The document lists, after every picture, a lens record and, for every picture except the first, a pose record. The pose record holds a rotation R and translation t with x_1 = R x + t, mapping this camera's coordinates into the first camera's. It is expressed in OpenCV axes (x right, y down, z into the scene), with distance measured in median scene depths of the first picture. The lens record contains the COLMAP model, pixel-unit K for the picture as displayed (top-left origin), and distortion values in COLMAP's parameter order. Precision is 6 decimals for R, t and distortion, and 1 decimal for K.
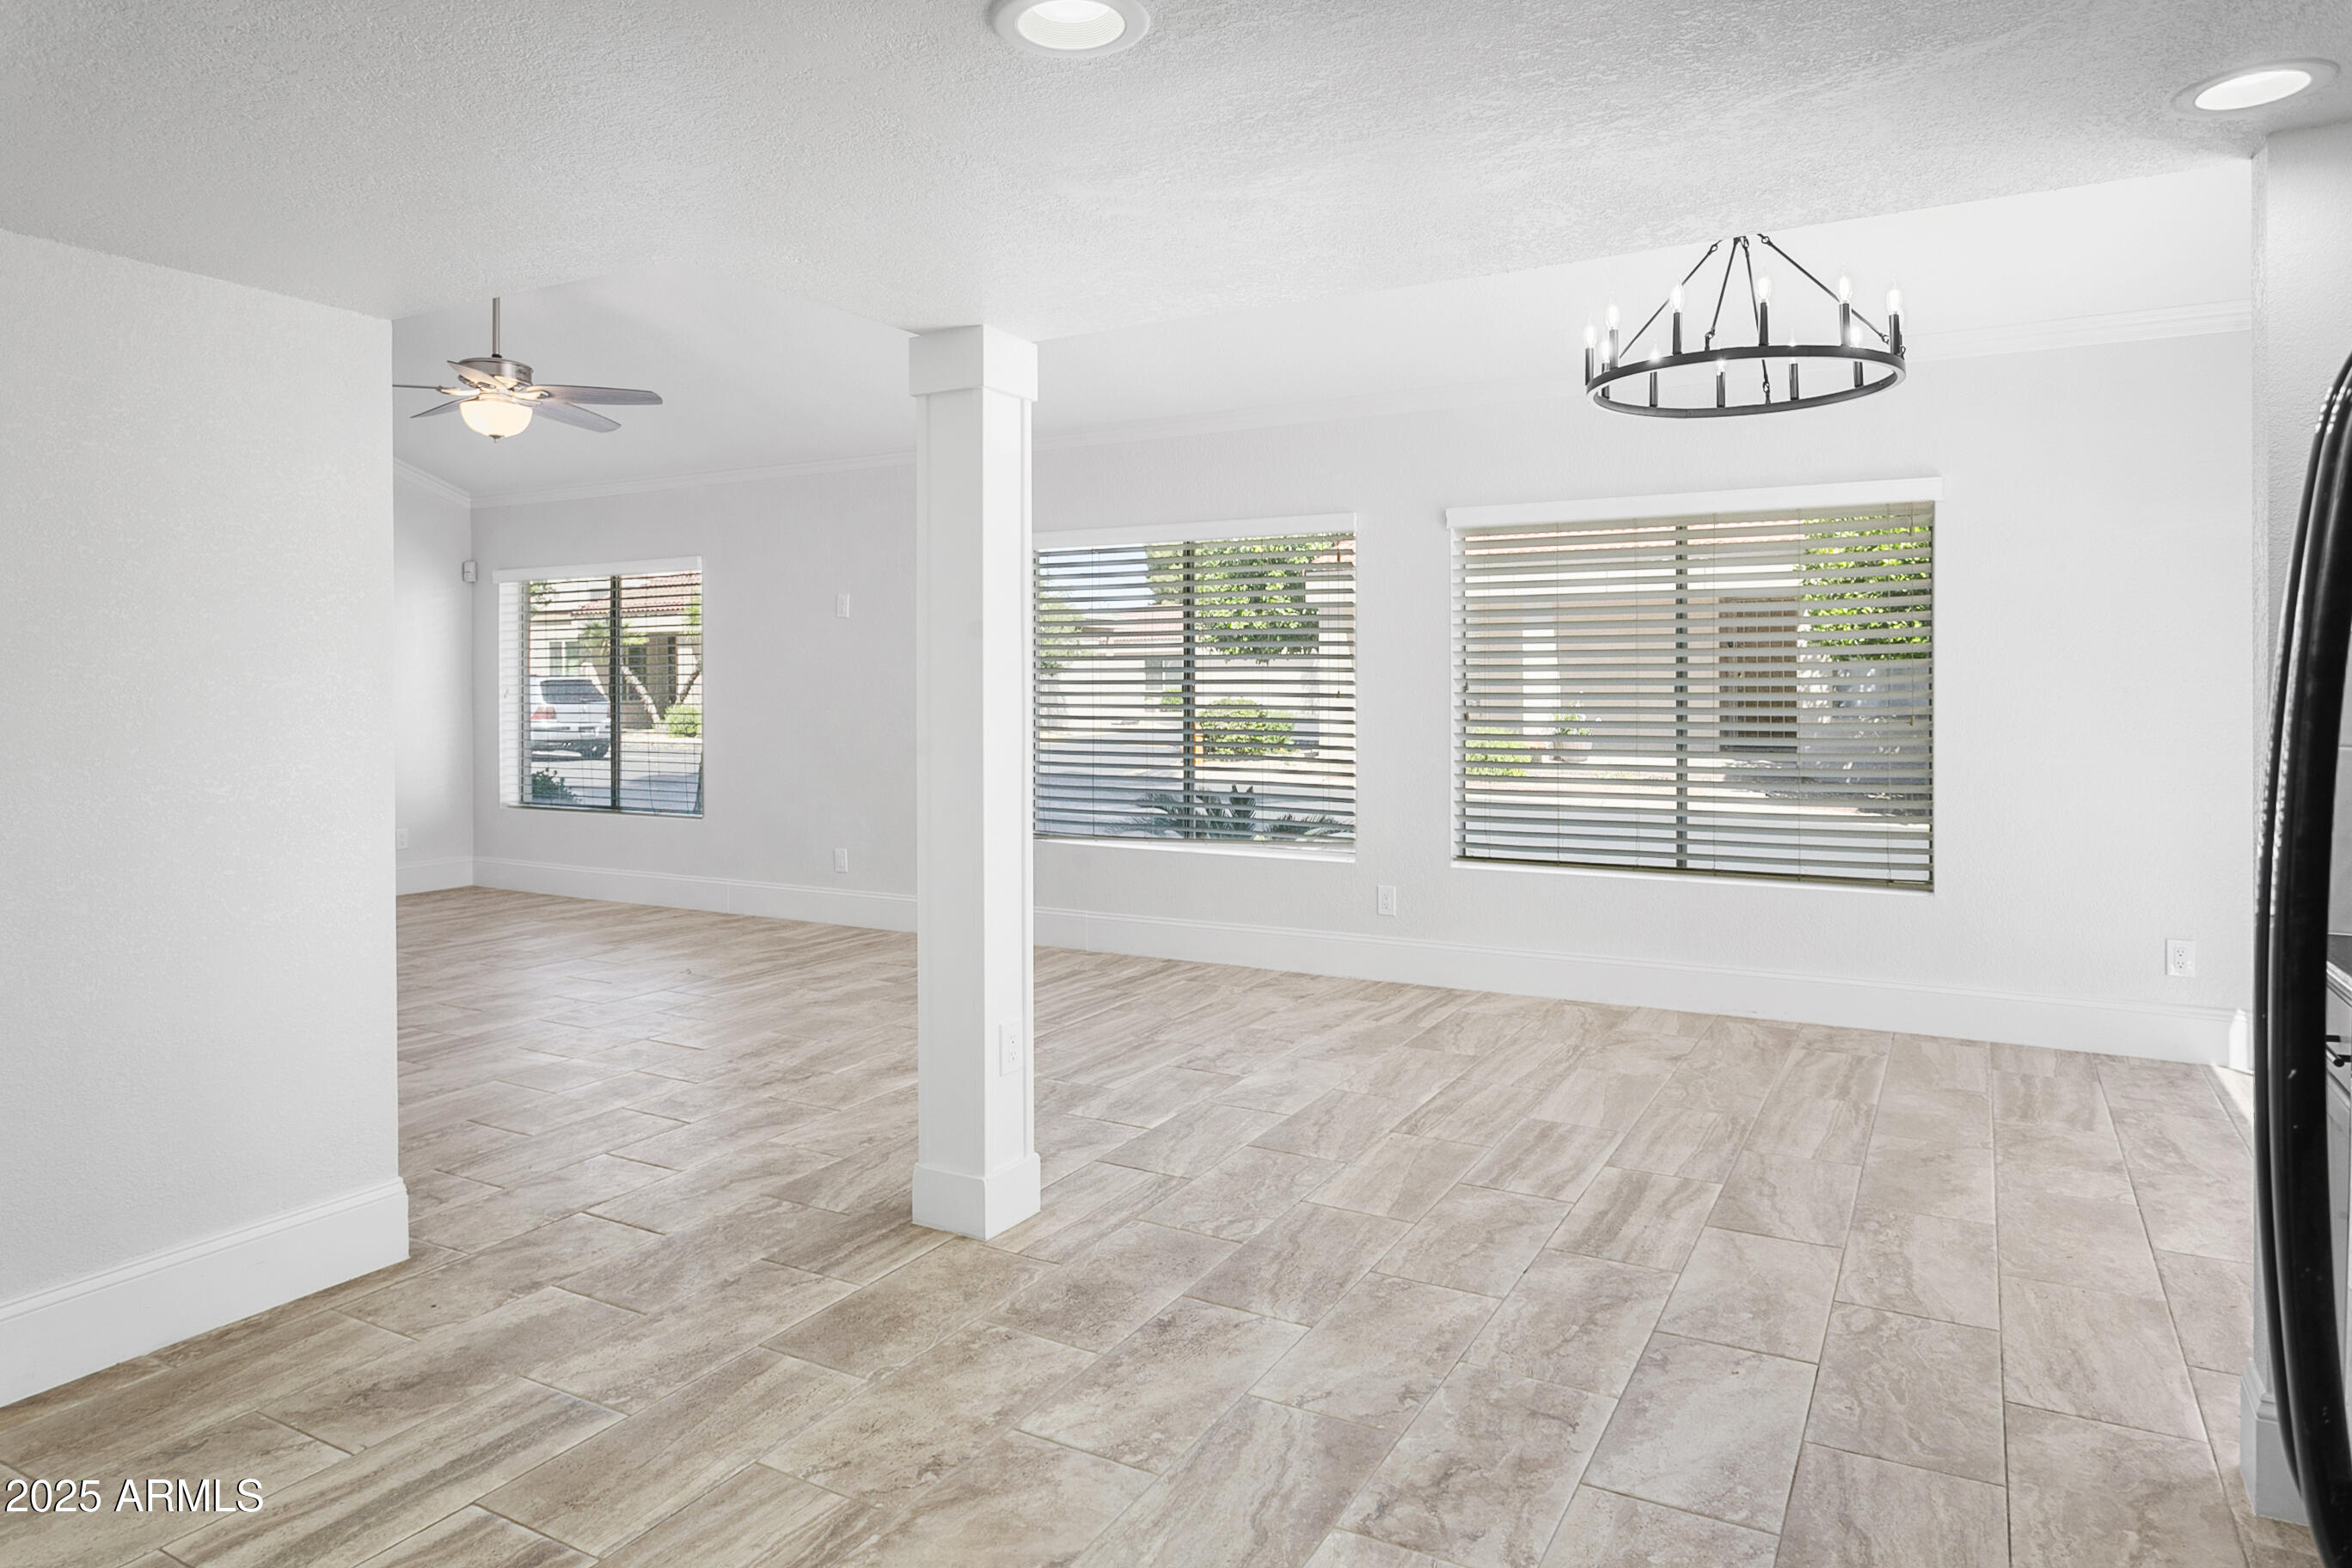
lens RADIAL K [[1406.7, 0, 1184.8], [0, 1406.7, 738.1], [0, 0, 1]] dist [-0.015055, 0.001341]
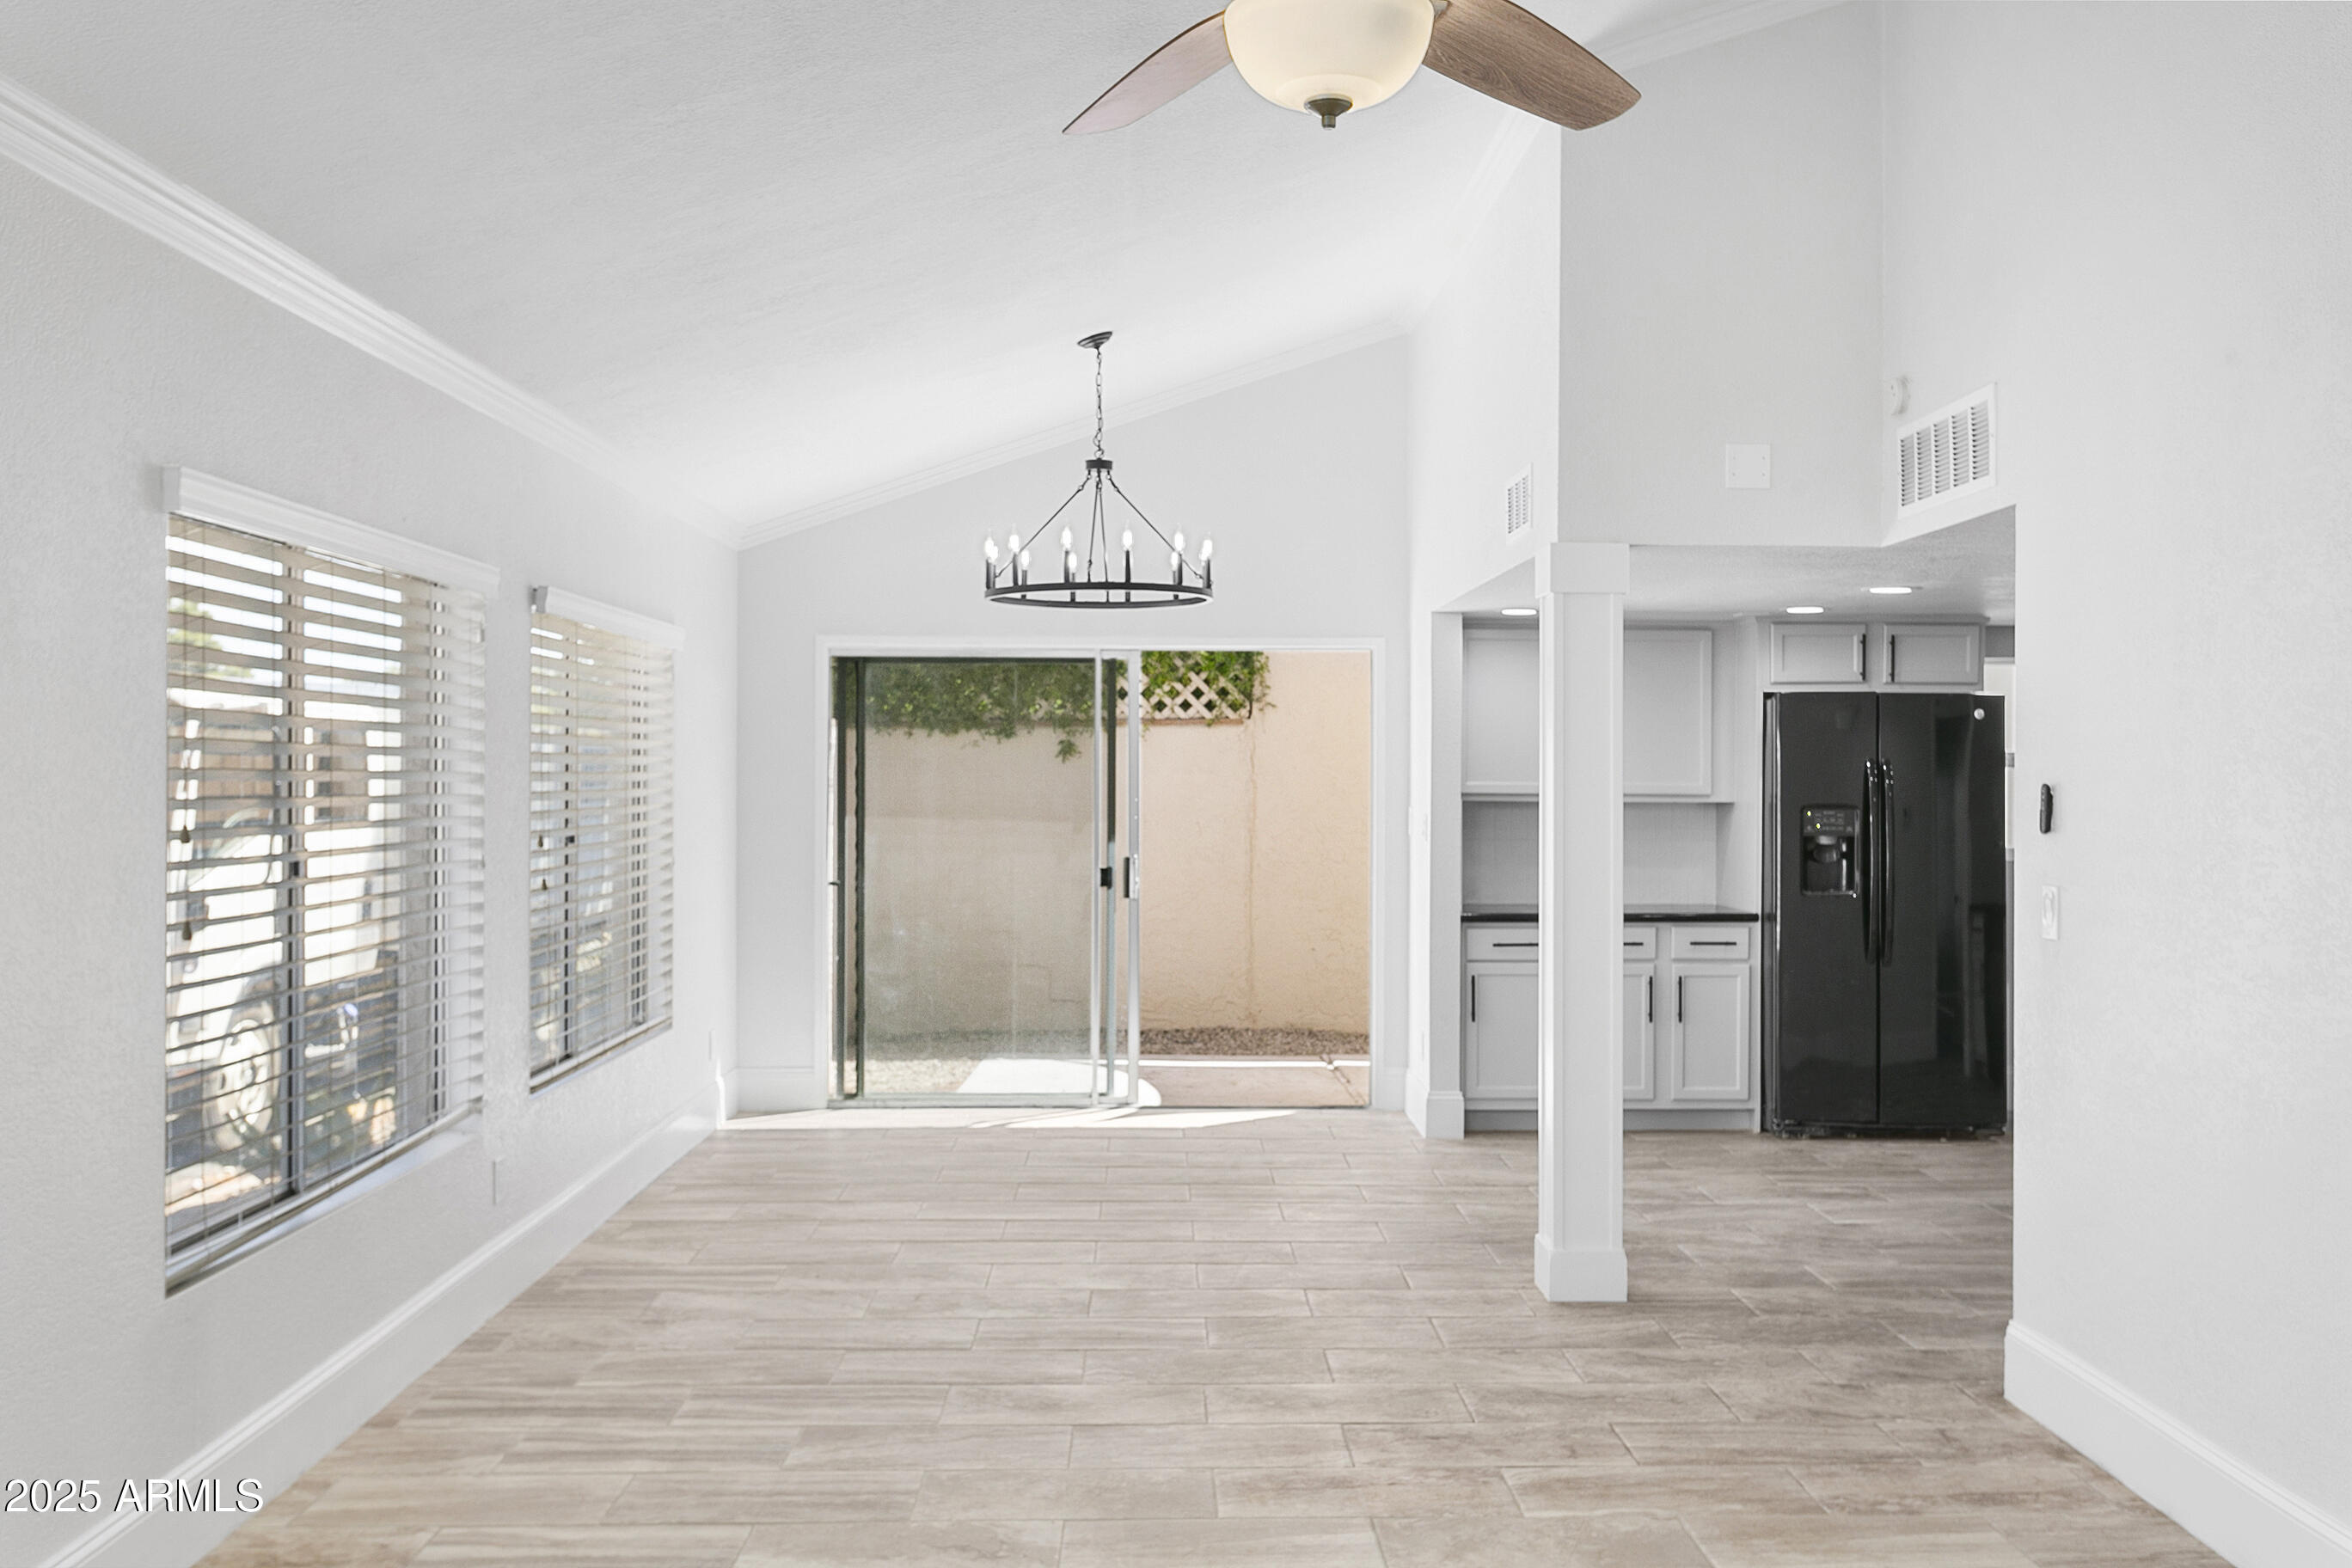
lens RADIAL K [[2107.9, 0, 1176.0], [0, 2107.9, 784.0], [0, 0, 1]] dist [0.003528, 0.003216]
pose [[-0.501510, 0.001096, 0.865151, -1.753695], [0.038310, 0.999046, 0.020942, -0.154177], [-0.864303, 0.043647, -0.501074, 2.522310]]
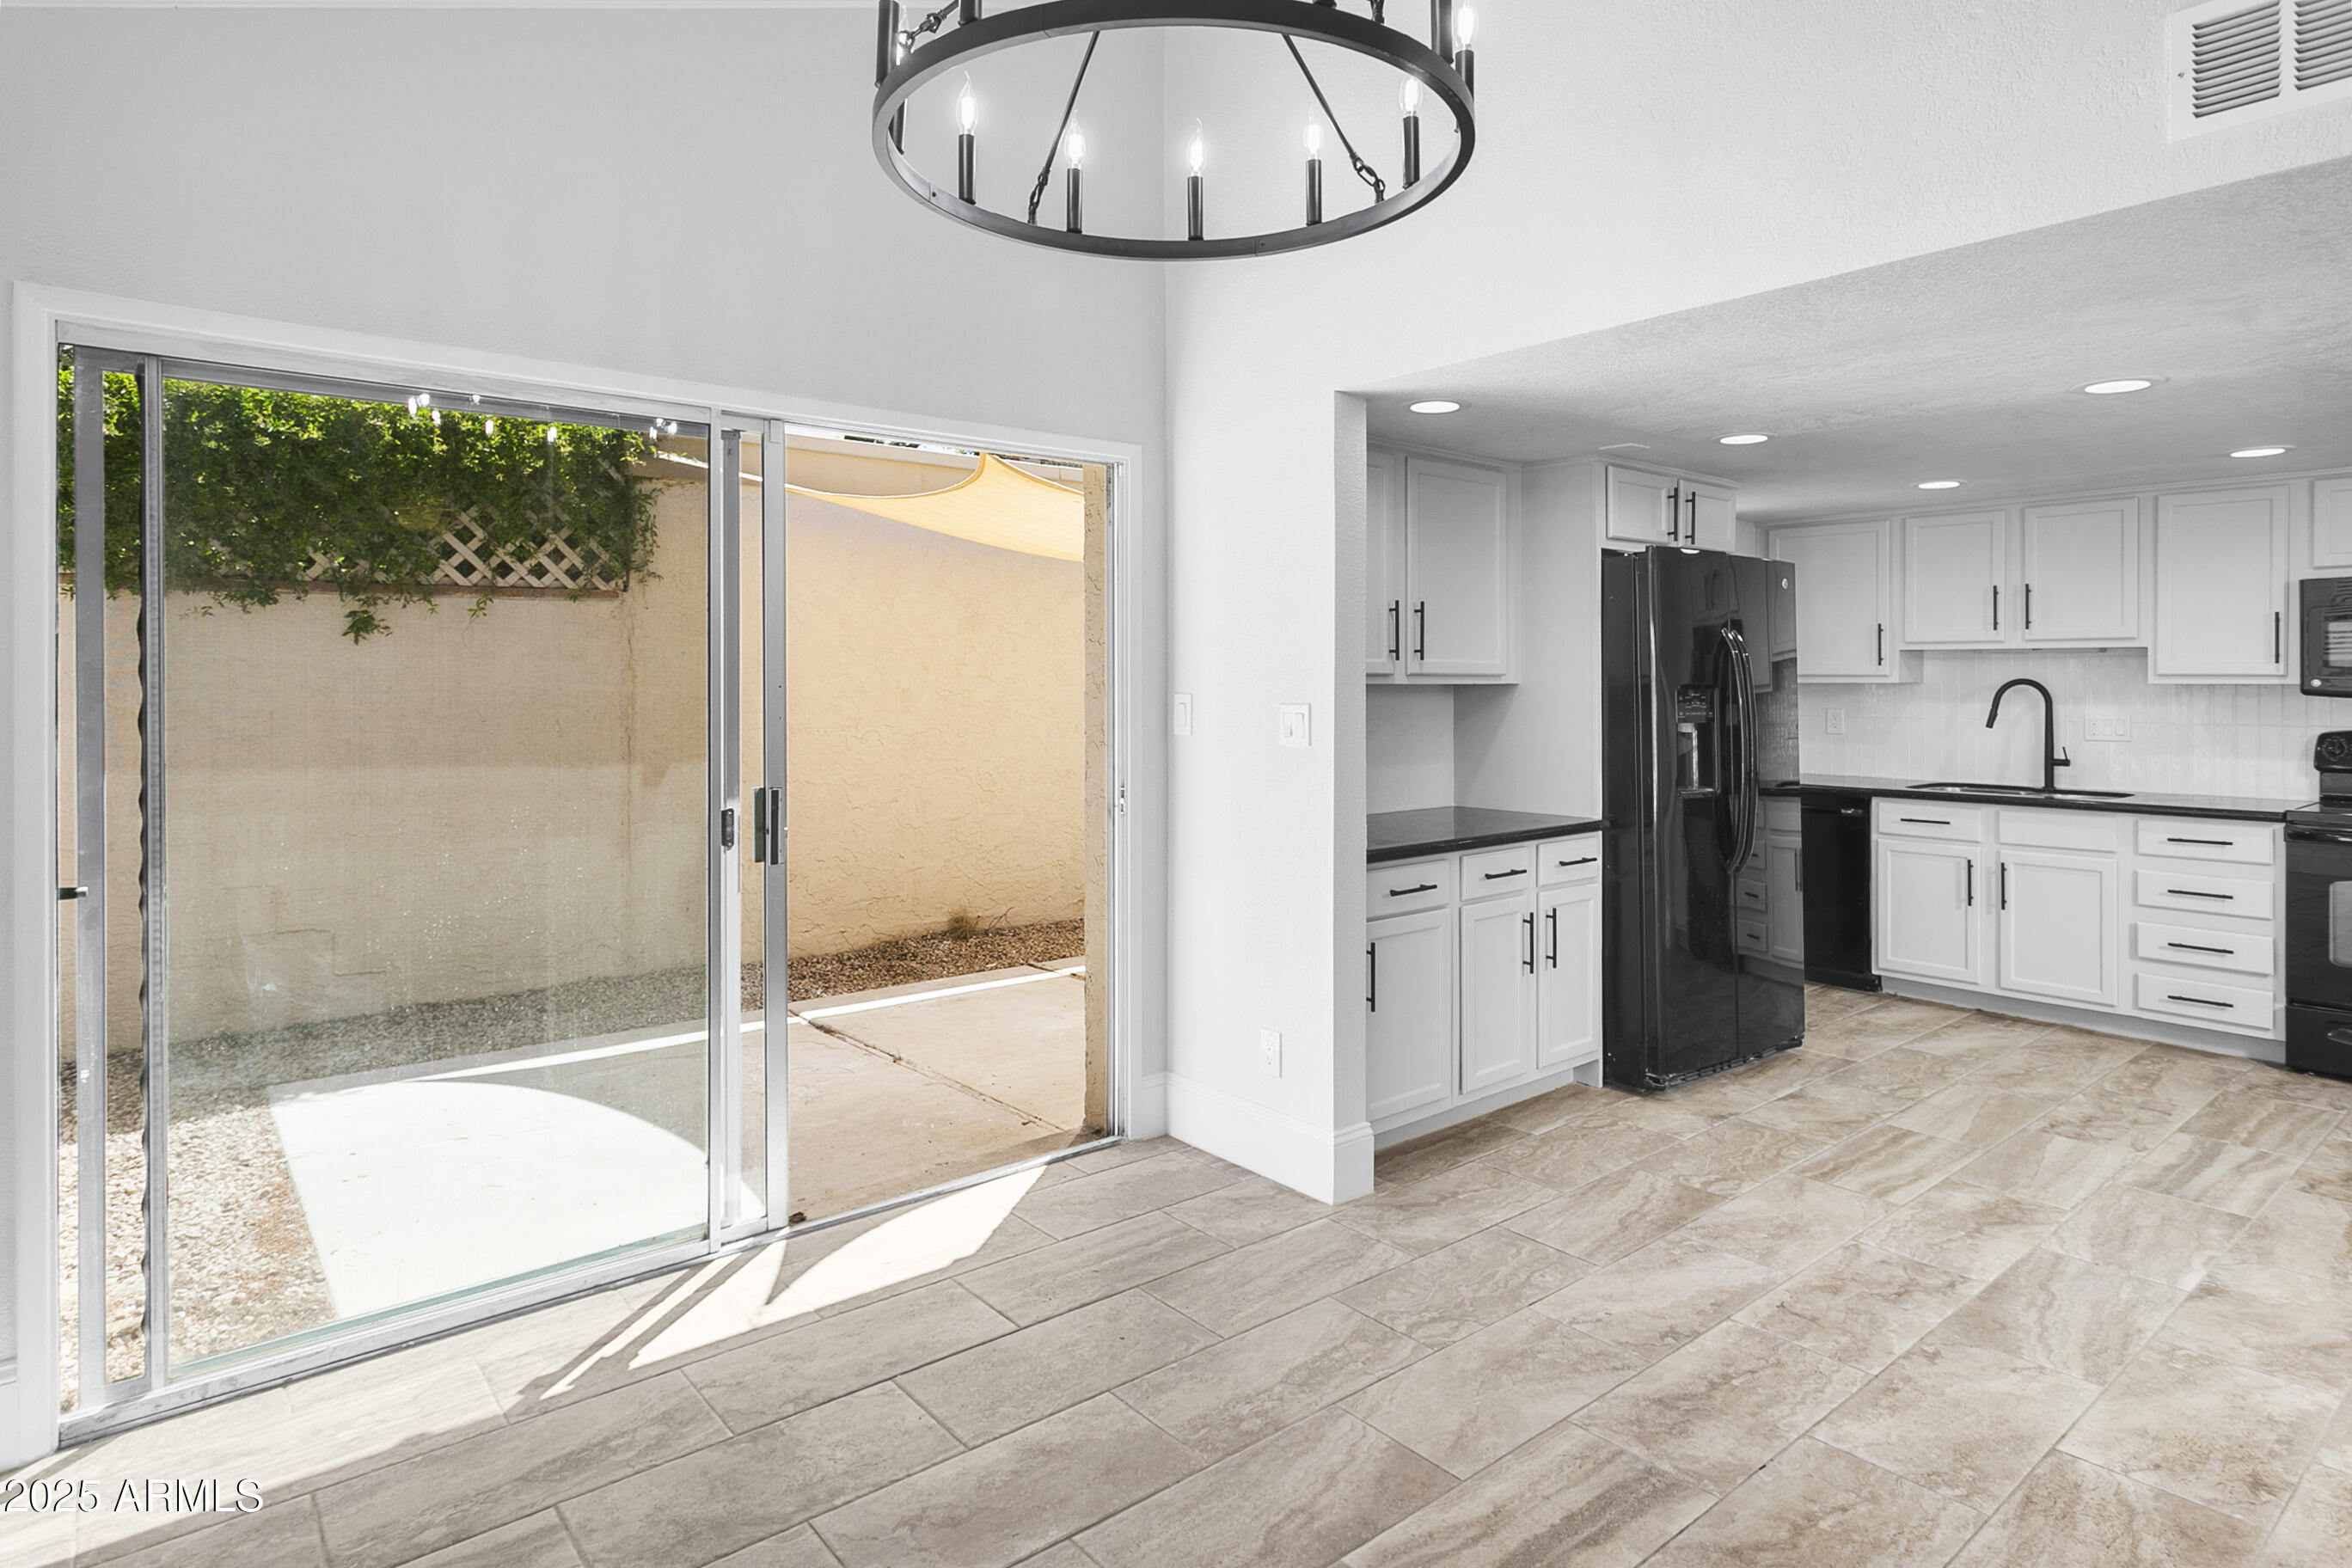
lens RADIAL K [[1293.1, 0, 1184.1], [0, 1293.1, 696.8], [0, 0, 1]] dist [-0.004656, 0.000756]
pose [[-0.932983, 0.002862, 0.359910, 0.301178], [0.022958, 0.998405, 0.051575, -0.106614], [-0.359188, 0.056381, -0.931561, 1.878674]]
